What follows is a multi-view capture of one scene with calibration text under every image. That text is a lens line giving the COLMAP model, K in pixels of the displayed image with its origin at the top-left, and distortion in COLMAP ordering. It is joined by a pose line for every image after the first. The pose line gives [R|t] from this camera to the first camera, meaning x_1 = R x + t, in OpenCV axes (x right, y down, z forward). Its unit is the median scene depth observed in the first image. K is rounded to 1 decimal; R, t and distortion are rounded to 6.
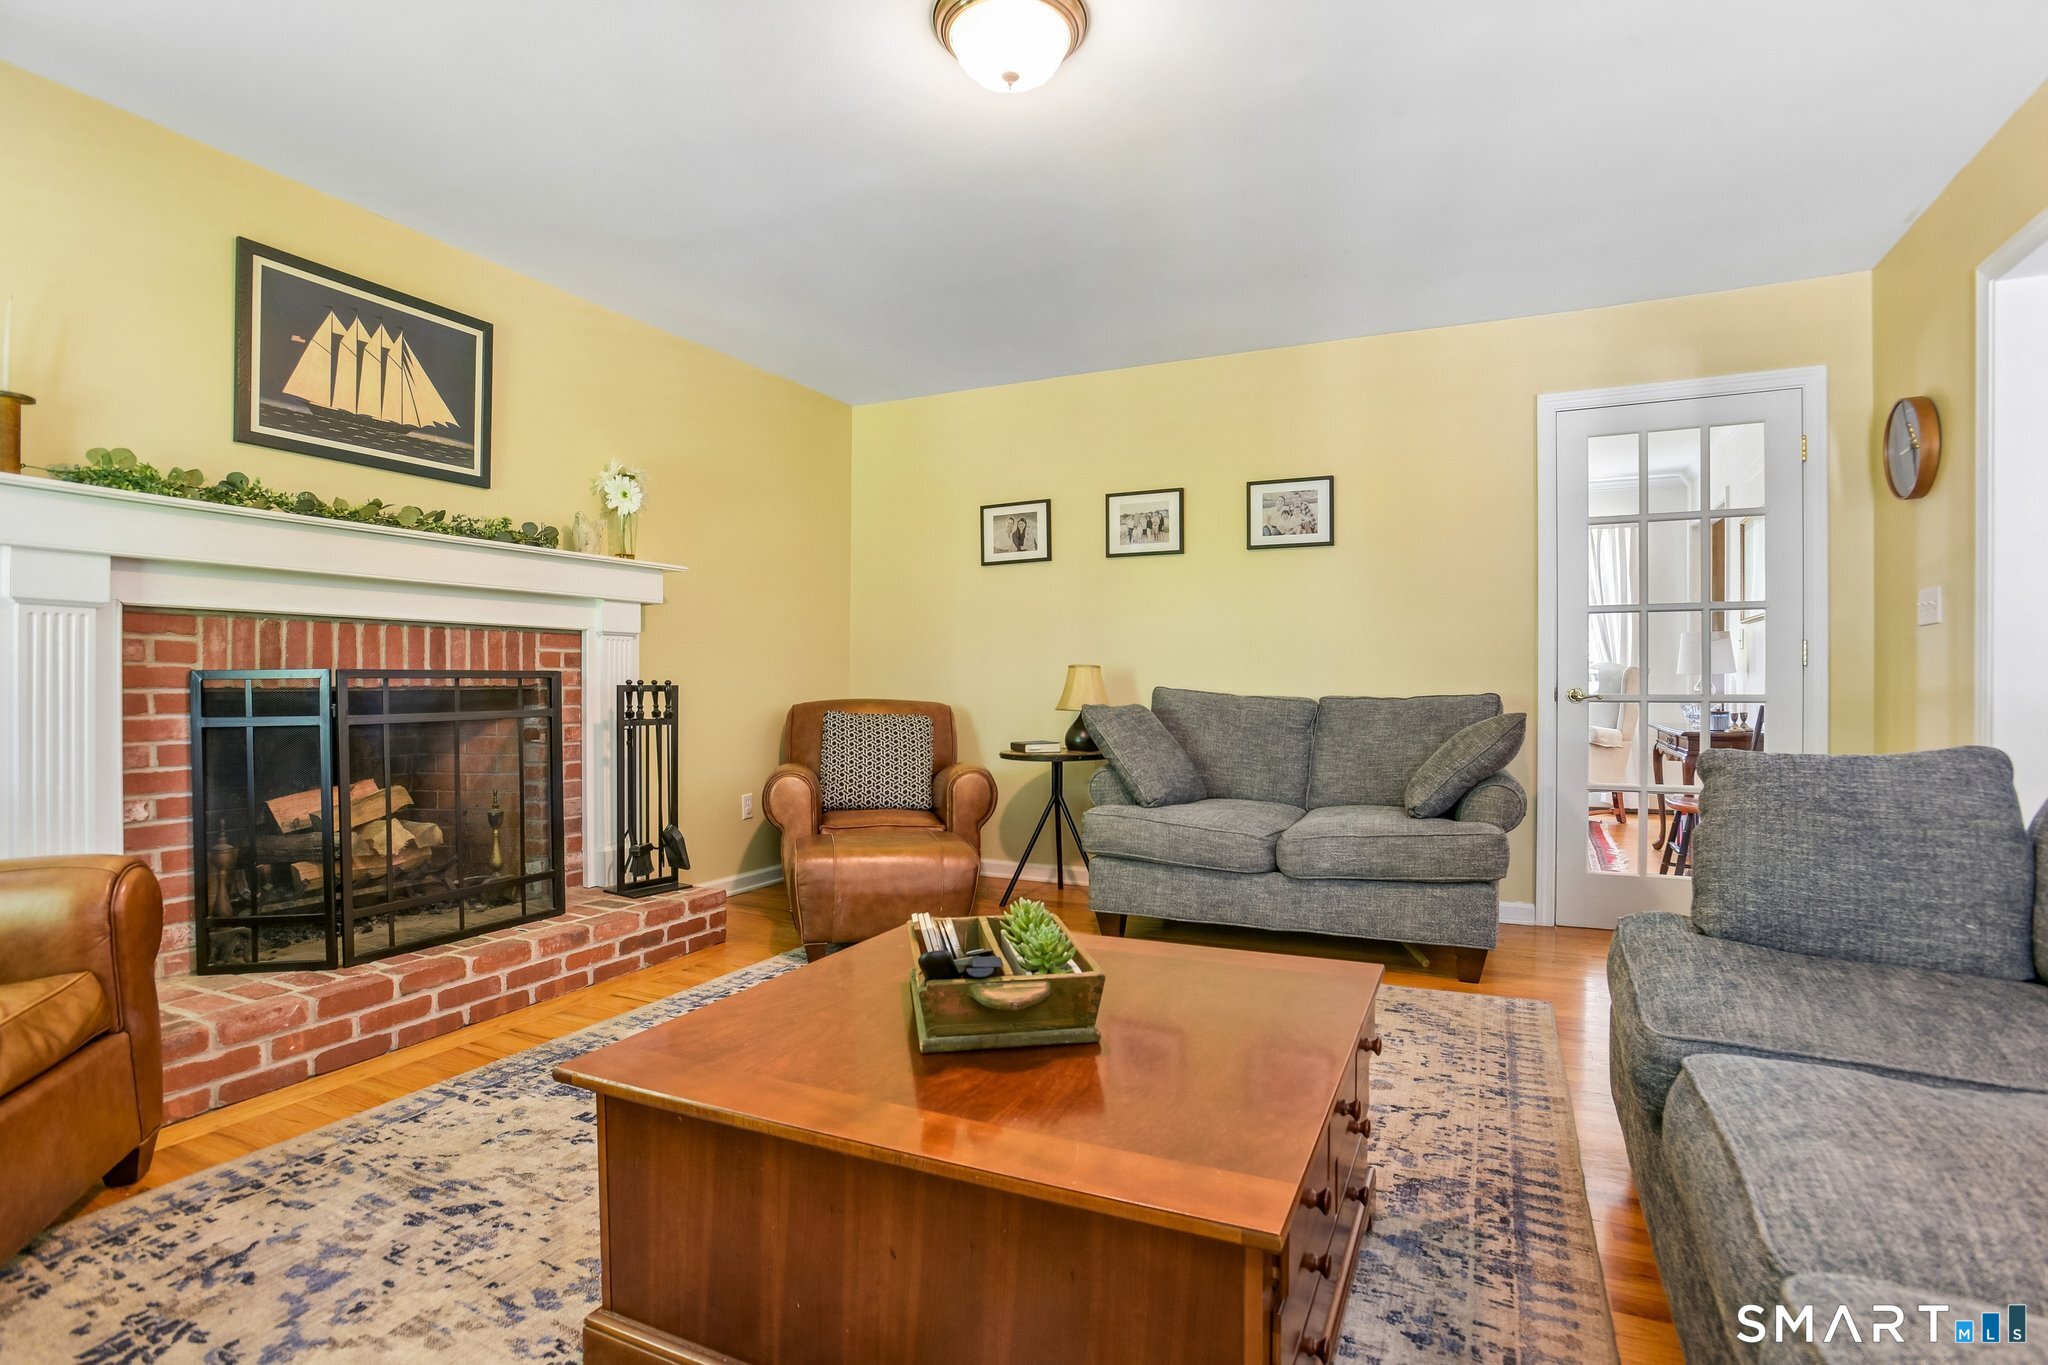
lens RADIAL K [[999.8, 0, 1027.3], [0, 999.8, 686.6], [0, 0, 1]] dist [-0.048616, 0.019703]
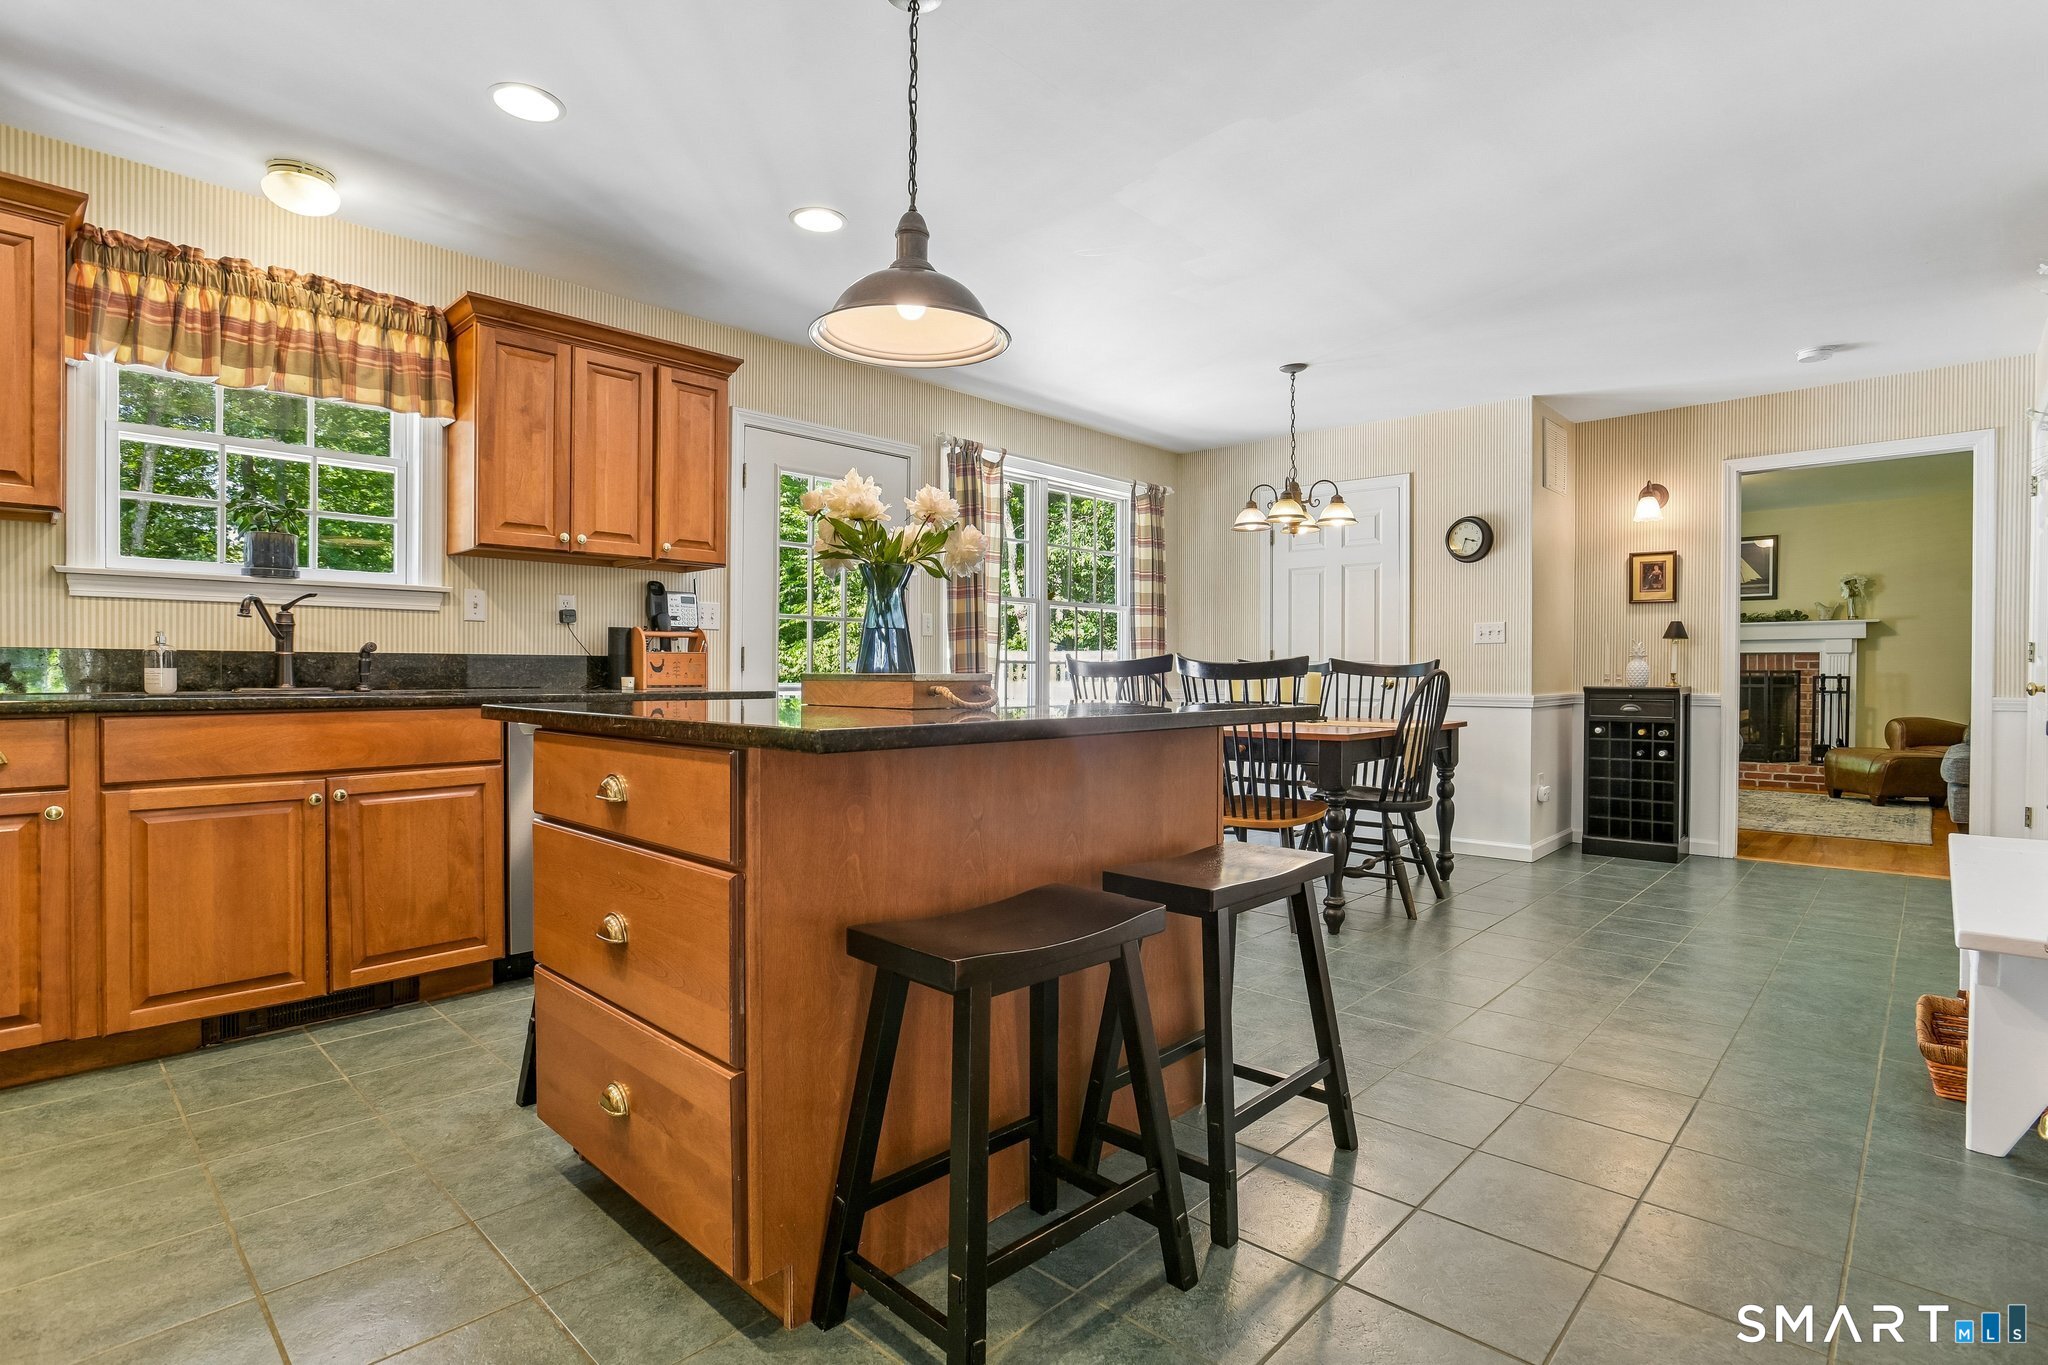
lens RADIAL K [[999.8, 0, 1042.1], [0, 999.8, 683.5], [0, 0, 1]] dist [-0.048616, 0.019703]
pose [[-0.295346, 0.013098, -0.955301, 3.289227], [-0.004477, 0.999876, 0.015094, -0.014729], [0.955380, 0.008735, -0.295250, -0.106908]]
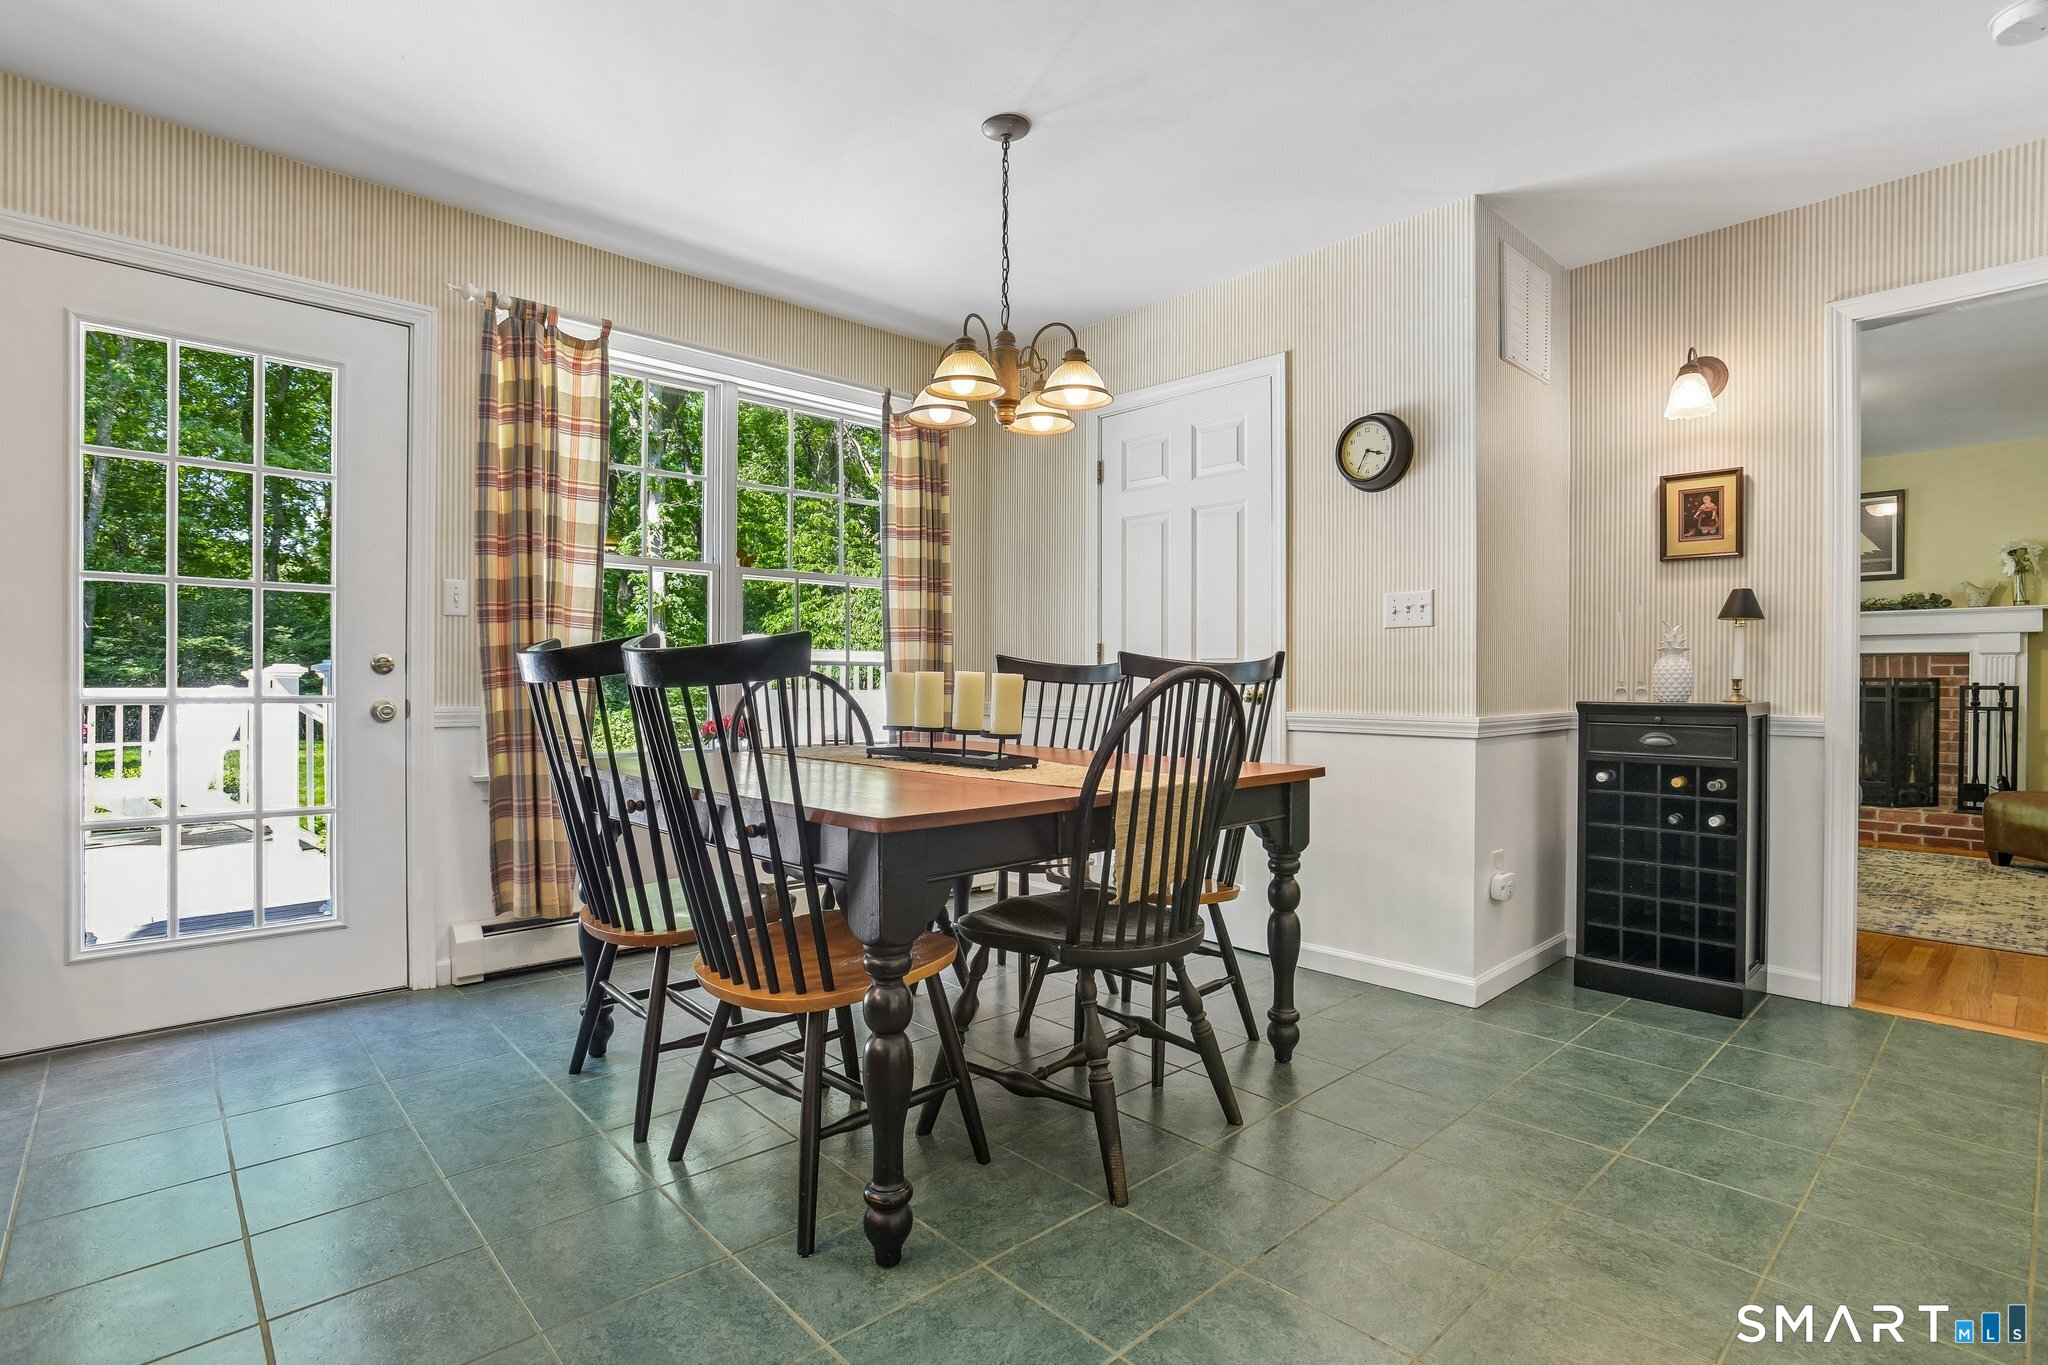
lens RADIAL K [[999.8, 0, 1029.4], [0, 999.8, 685.0], [0, 0, 1]] dist [-0.048616, 0.019703]
pose [[-0.365569, 0.004361, -0.930774, 2.336975], [-0.006267, 0.999955, 0.007147, -0.006623], [0.930763, 0.008446, -0.365525, 0.187582]]
